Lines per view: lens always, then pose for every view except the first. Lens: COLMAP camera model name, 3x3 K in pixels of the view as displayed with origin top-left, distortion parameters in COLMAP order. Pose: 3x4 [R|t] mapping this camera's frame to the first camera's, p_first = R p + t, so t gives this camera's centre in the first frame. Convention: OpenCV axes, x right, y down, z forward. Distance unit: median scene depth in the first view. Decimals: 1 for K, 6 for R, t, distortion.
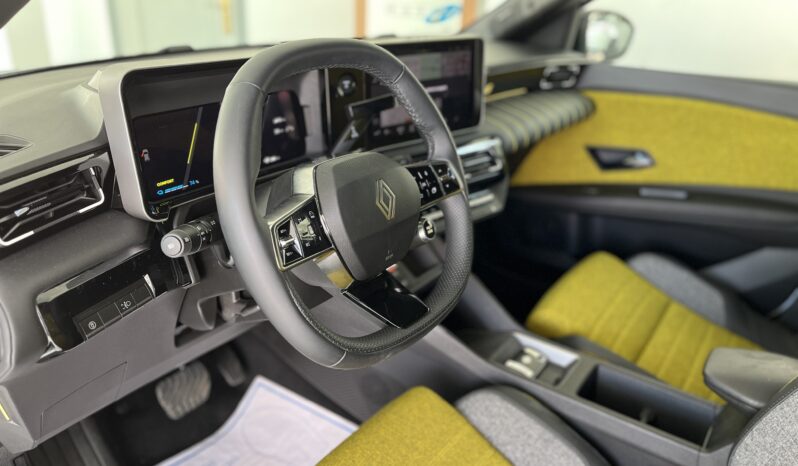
lens RADIAL K [[624.8, 0, 399.0], [0, 624.8, 233.0], [0, 0, 1]] dist [0.075297, 0.001590]
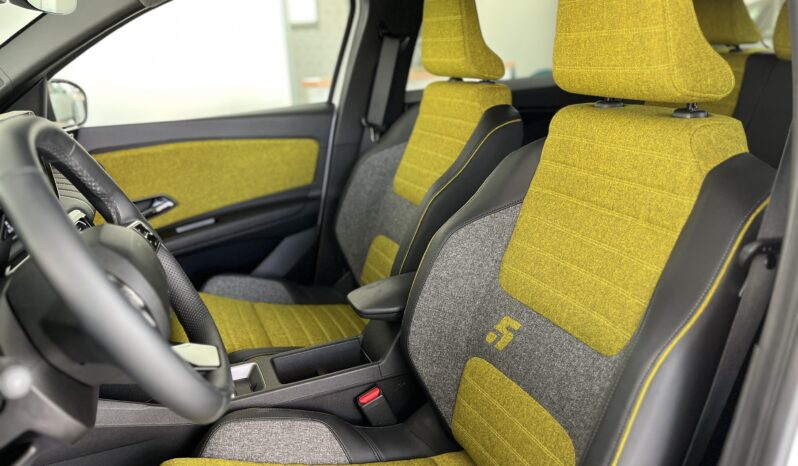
lens RADIAL K [[624.8, 0, 399.0], [0, 624.8, 233.0], [0, 0, 1]] dist [0.075297, 0.001590]
pose [[0.545883, -0.319916, 0.774381, -0.299091], [0.396924, 0.912685, 0.097250, -0.017464], [-0.737878, 0.254283, 0.625201, 0.035711]]
